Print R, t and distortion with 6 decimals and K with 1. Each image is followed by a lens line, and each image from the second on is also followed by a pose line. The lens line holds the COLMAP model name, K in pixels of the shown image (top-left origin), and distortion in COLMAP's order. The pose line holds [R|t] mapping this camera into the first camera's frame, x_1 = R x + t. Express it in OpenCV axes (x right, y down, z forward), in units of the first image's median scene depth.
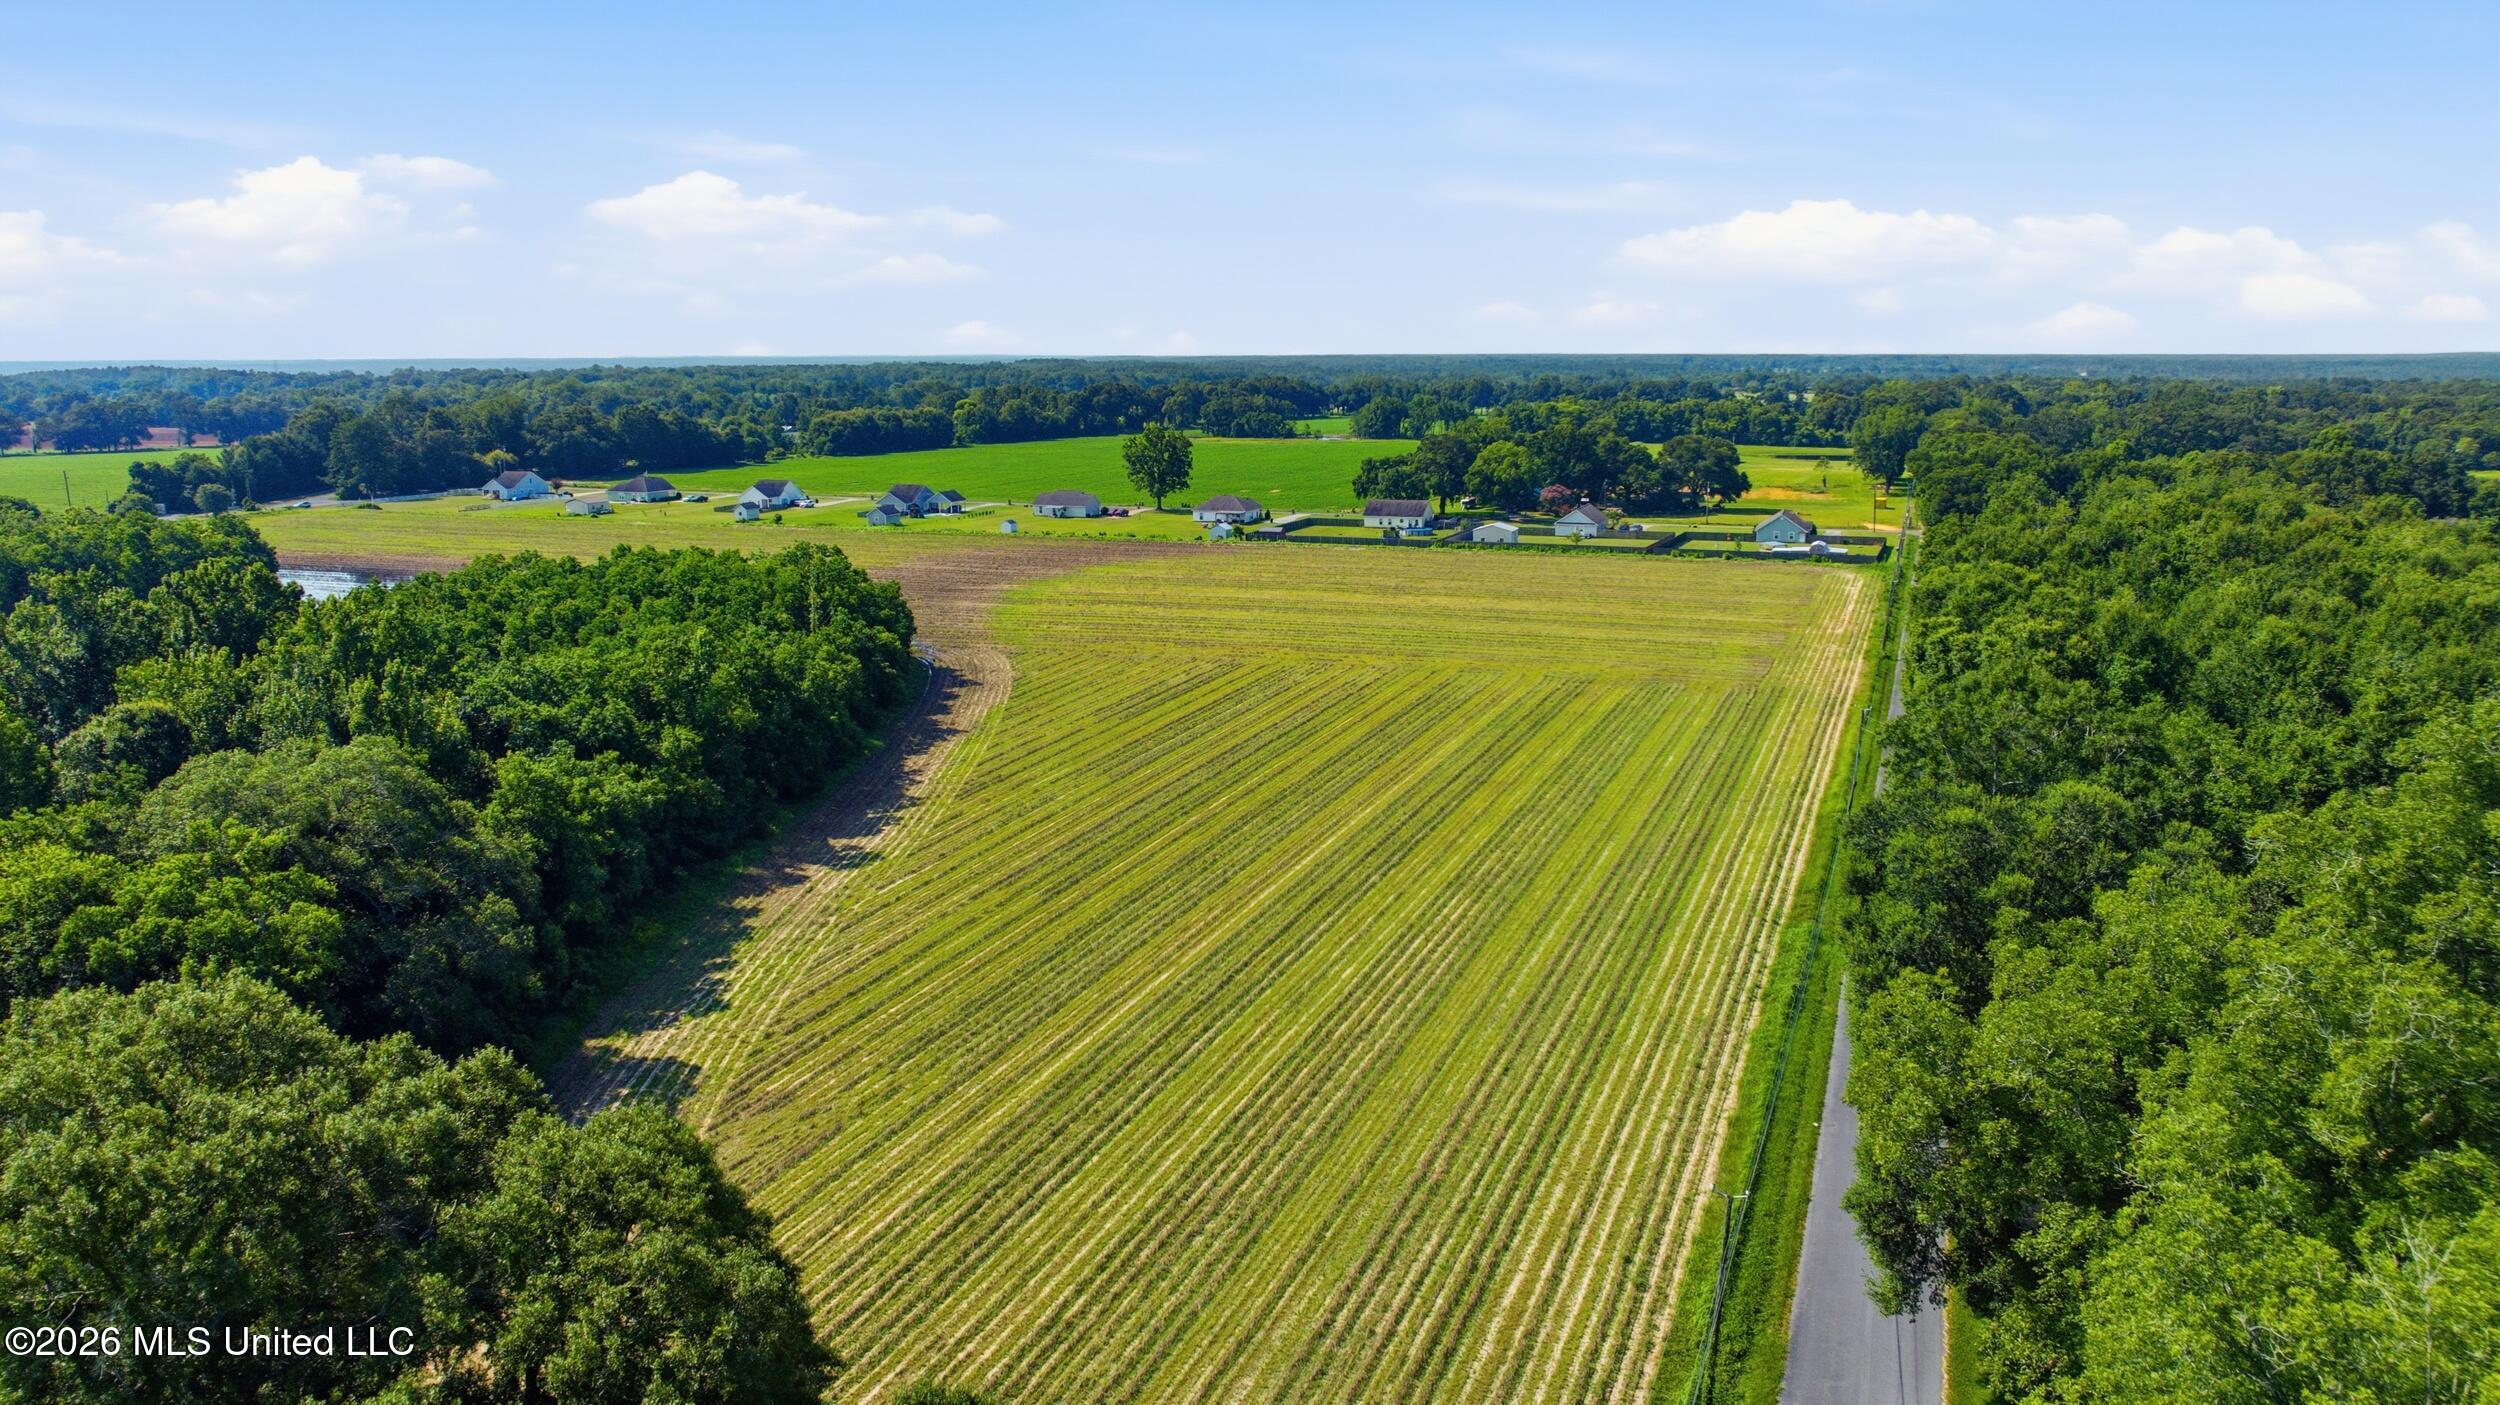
lens RADIAL K [[1756.1, 0, 1253.4], [0, 1756.1, 654.0], [0, 0, 1]] dist [-0.026402, 0.019568]
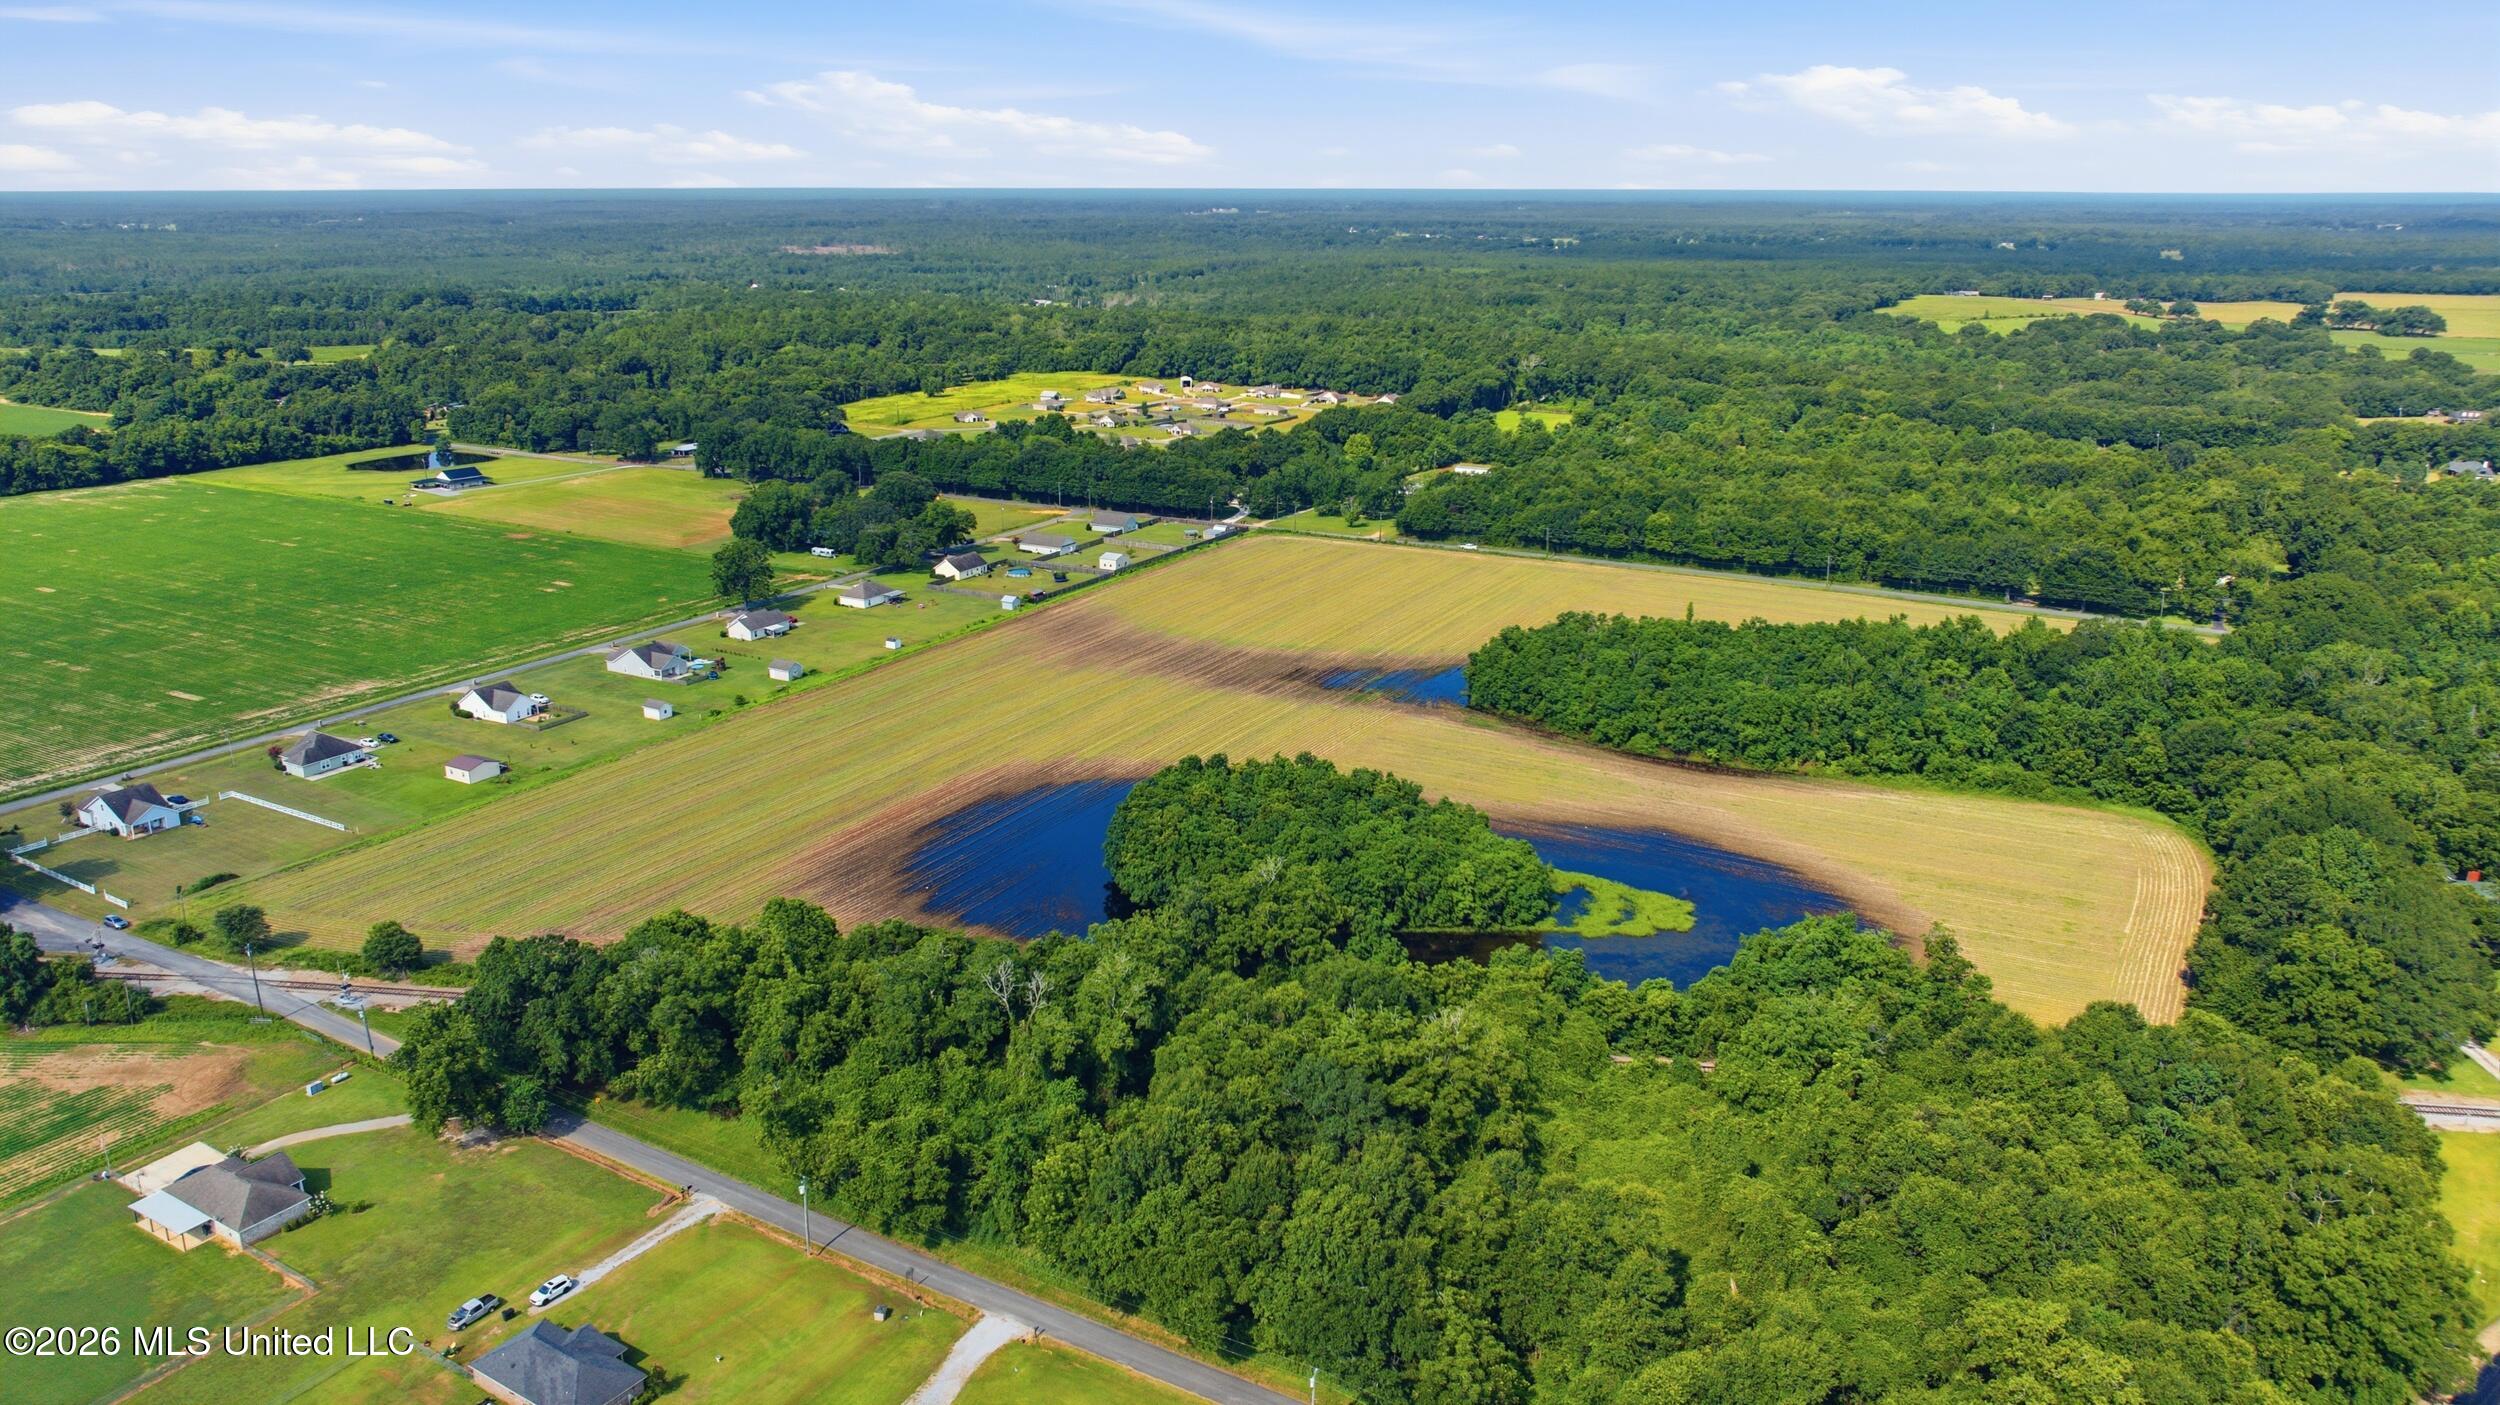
lens RADIAL K [[1756.1, 0, 1249.2], [0, 1756.1, 682.3], [0, 0, 1]] dist [-0.026402, 0.019568]
pose [[0.158329, -0.268044, 0.950308, -1.113678], [0.166974, 0.955854, 0.241789, -0.265408], [-0.973166, 0.120394, 0.196096, 0.495101]]
